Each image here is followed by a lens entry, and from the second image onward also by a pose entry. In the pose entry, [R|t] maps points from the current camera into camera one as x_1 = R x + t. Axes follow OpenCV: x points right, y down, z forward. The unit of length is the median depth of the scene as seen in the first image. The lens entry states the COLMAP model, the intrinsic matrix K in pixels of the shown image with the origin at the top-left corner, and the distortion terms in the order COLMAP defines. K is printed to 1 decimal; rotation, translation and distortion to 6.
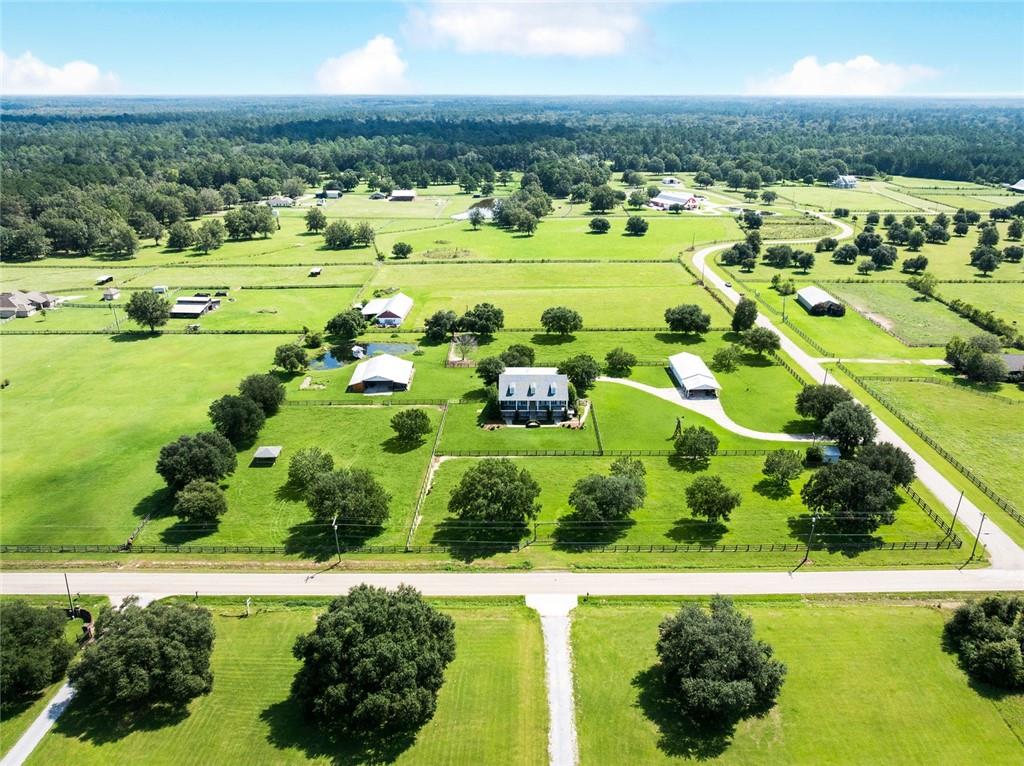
lens RADIAL K [[708.0, 0, 512.0], [0, 708.0, 383.0], [0, 0, 1]] dist [-0.001446, -0.000334]
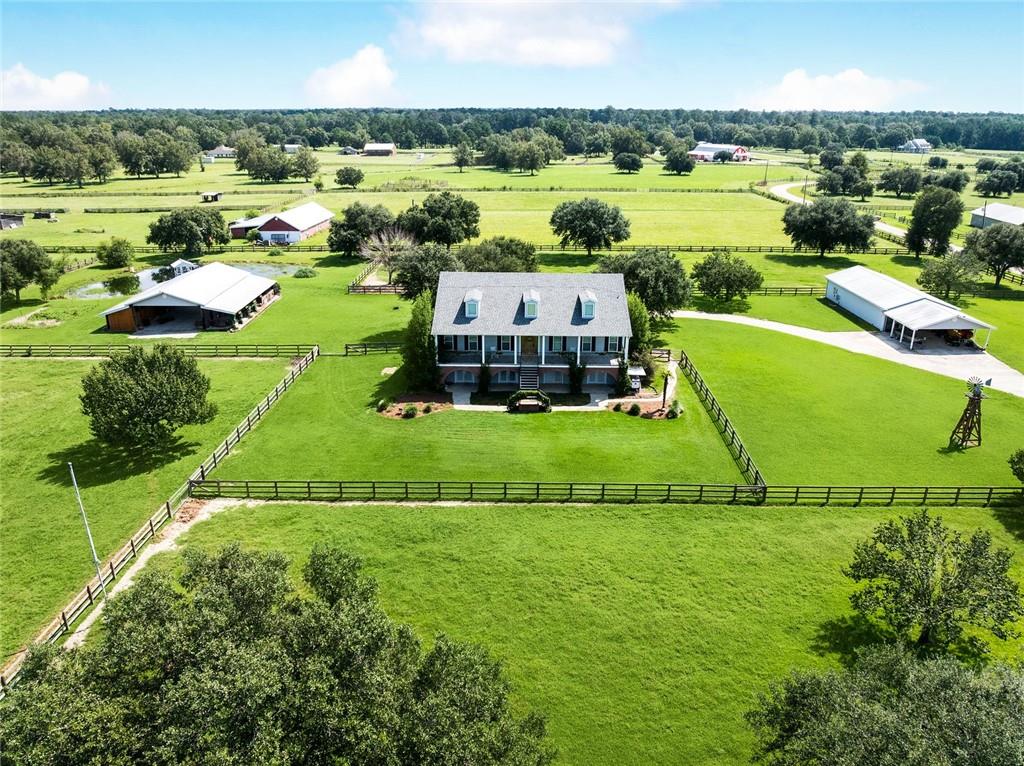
lens RADIAL K [[708.0, 0, 512.0], [0, 708.0, 383.0], [0, 0, 1]] dist [-0.001446, -0.000334]
pose [[0.999927, 0.010338, -0.006178, 0.022867], [-0.010461, 0.999743, -0.020115, 0.054694], [0.005968, 0.020178, 0.999779, 0.642935]]
